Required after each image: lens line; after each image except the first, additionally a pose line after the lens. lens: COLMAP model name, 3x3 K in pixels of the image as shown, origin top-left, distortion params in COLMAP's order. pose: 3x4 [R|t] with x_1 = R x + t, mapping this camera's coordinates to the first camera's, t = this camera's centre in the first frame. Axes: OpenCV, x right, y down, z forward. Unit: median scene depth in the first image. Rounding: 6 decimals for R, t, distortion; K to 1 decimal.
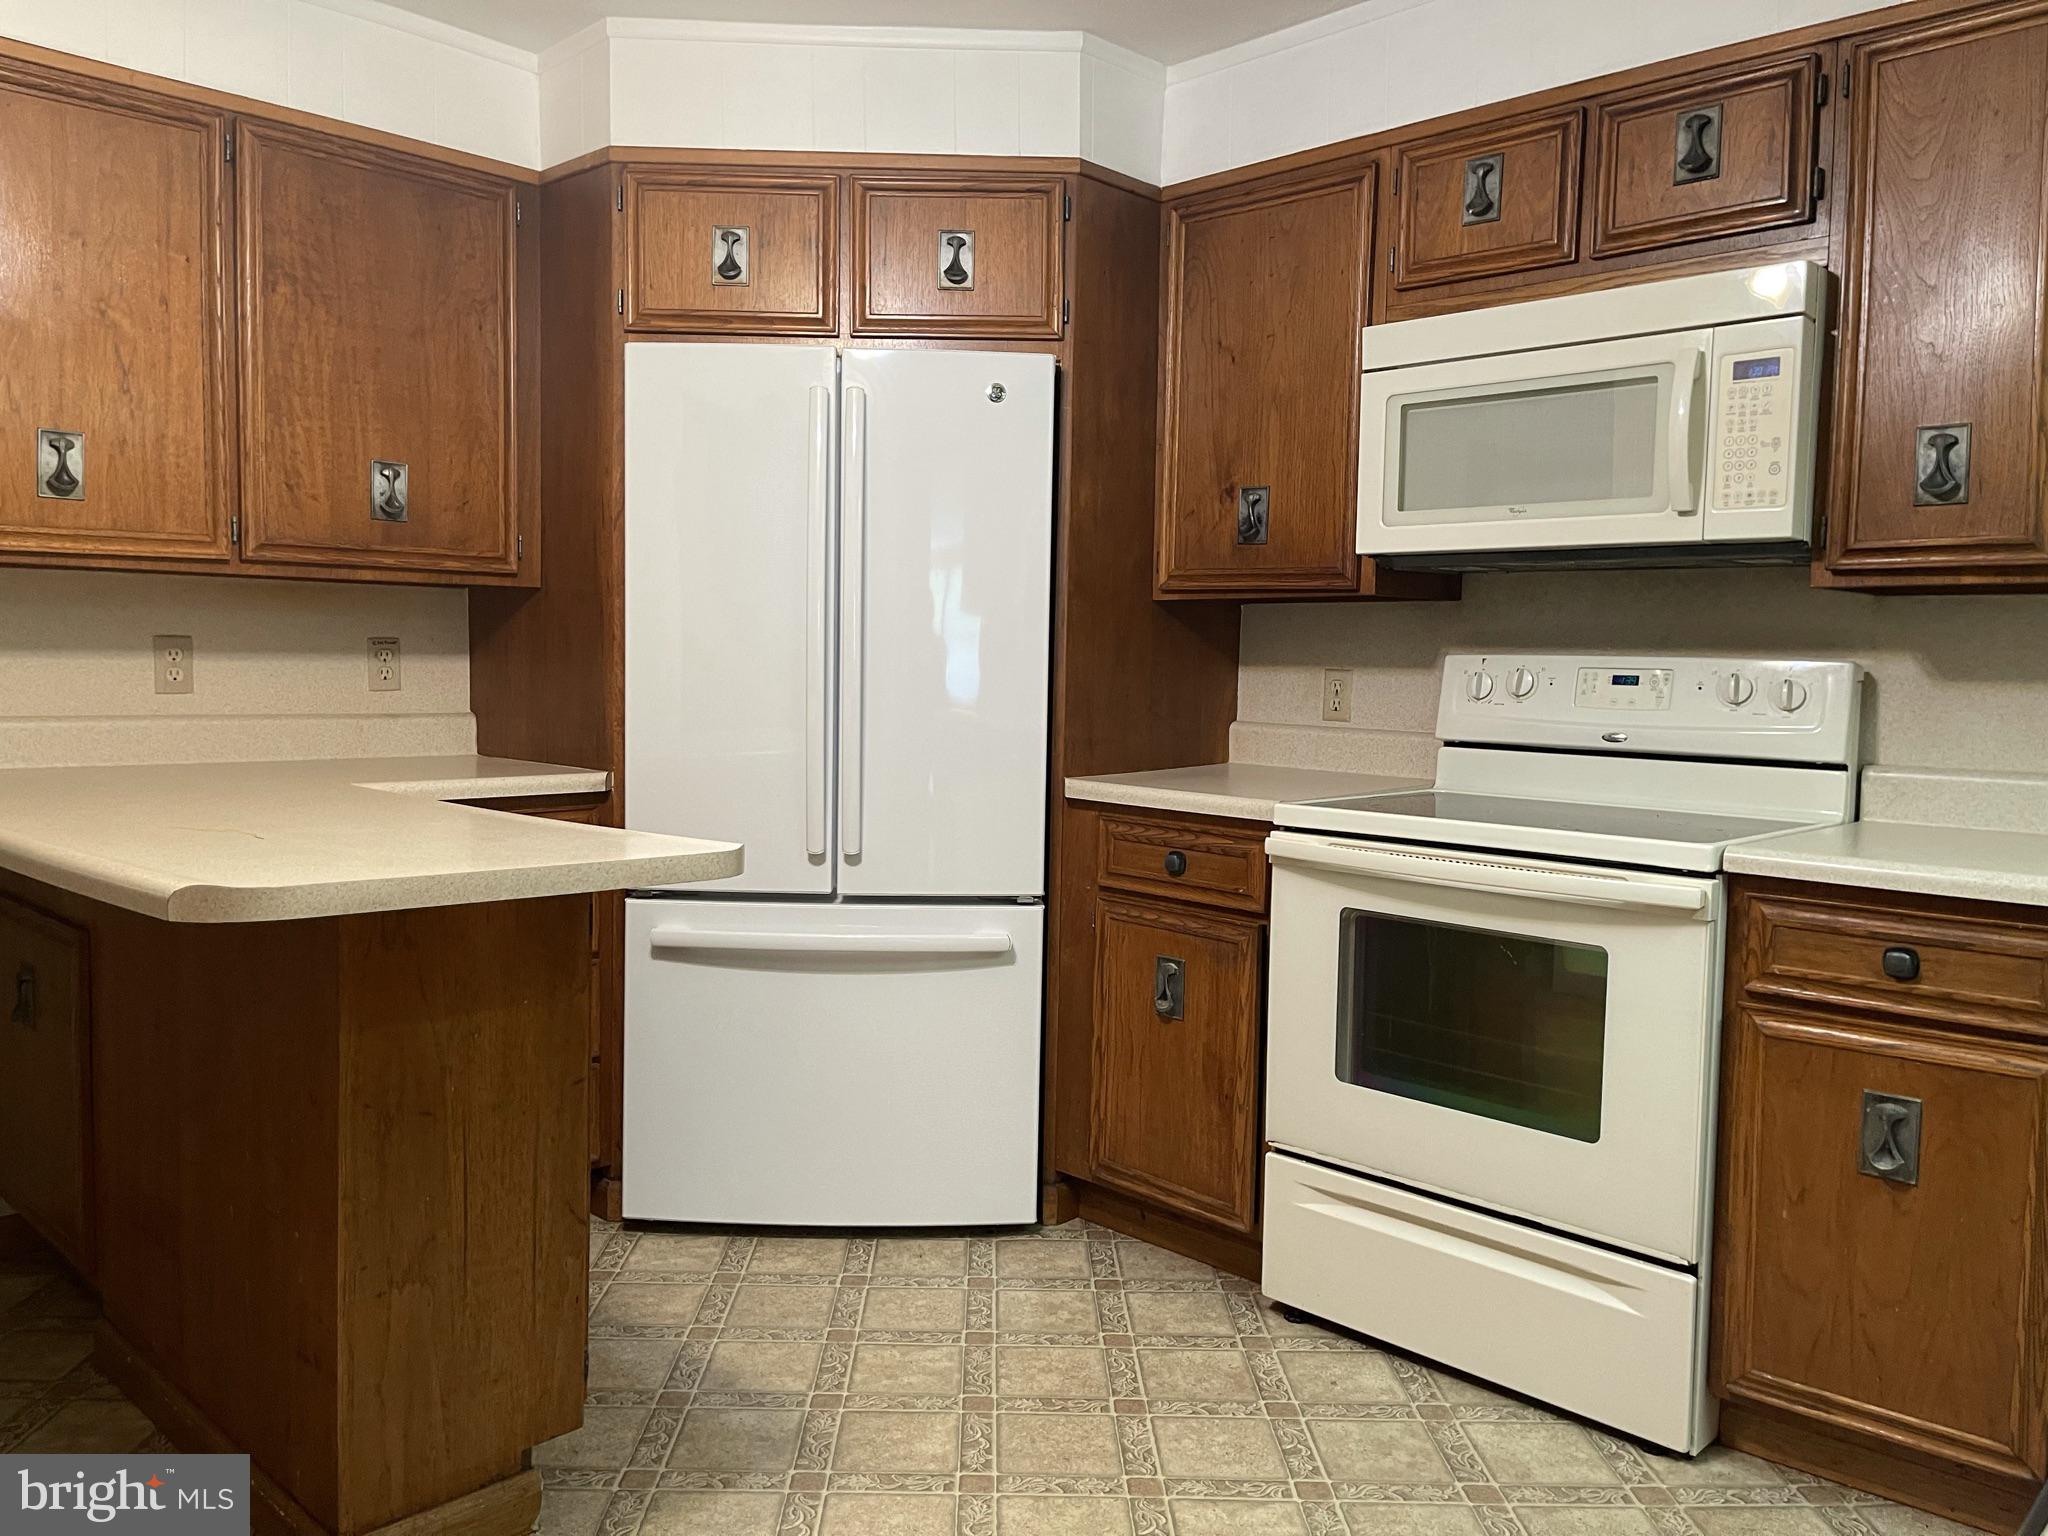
lens RADIAL K [[1583.8, 0, 1019.6], [0, 1583.8, 770.2], [0, 0, 1]] dist [0.006170, -0.001498]
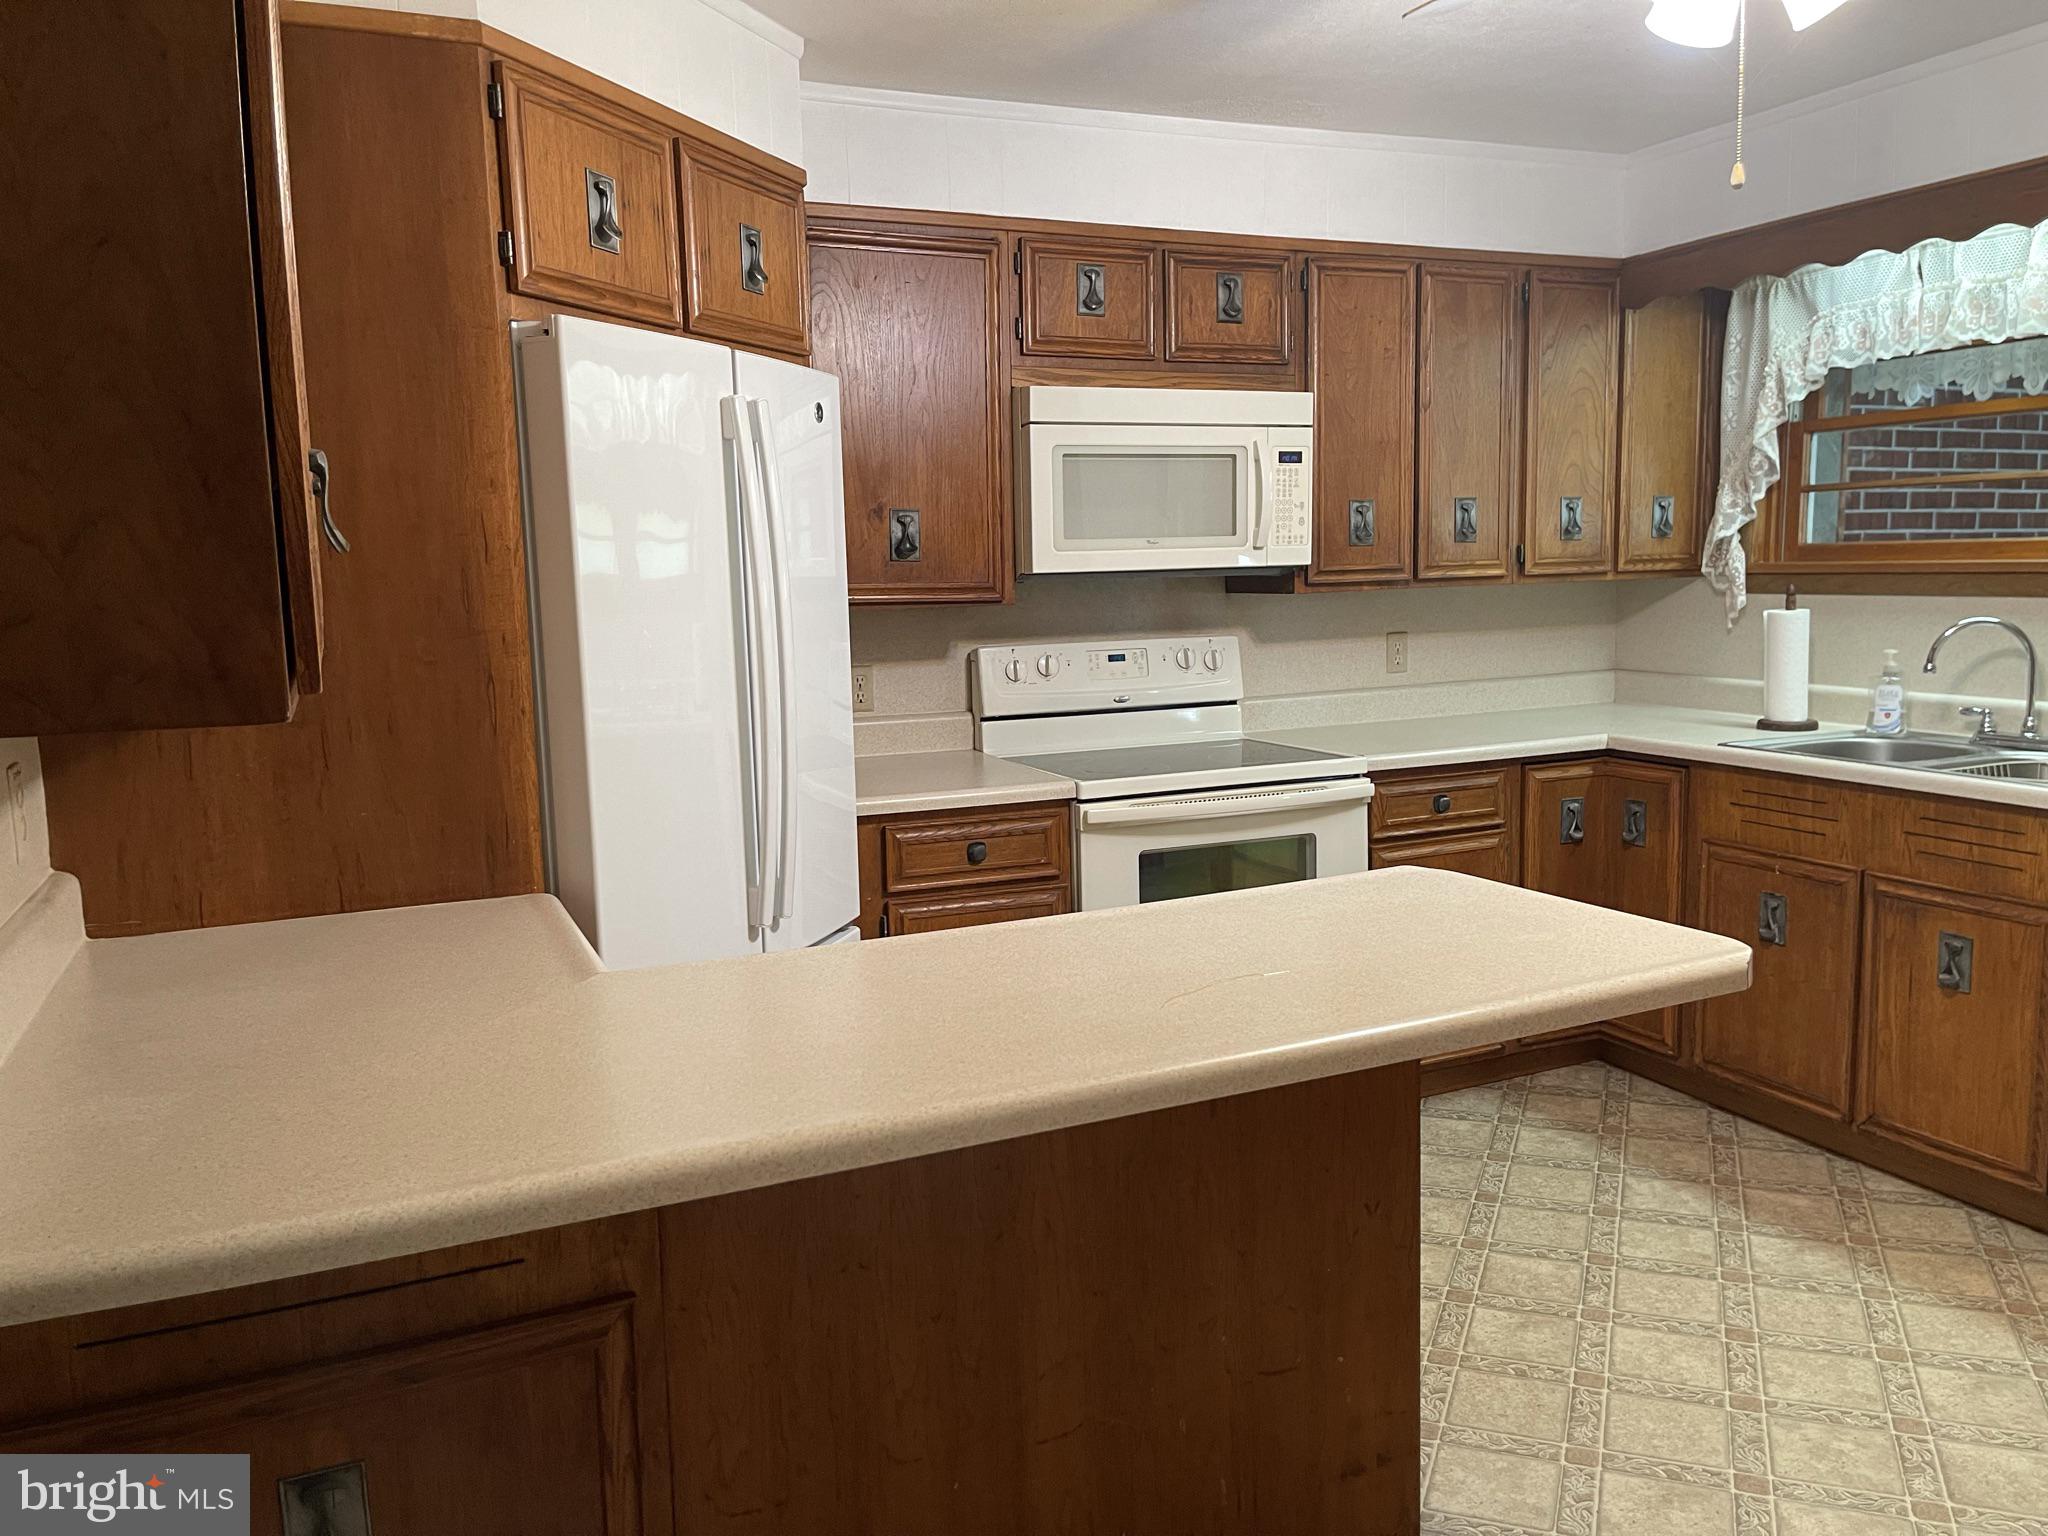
lens RADIAL K [[1513.3, 0, 1020.1], [0, 1513.3, 755.0], [0, 0, 1]] dist [0.087661, 0.001366]
pose [[0.352318, -0.142964, 0.924896, -0.935325], [0.096951, 0.988522, 0.115868, -0.140313], [-0.930845, 0.048847, 0.362134, 0.621339]]
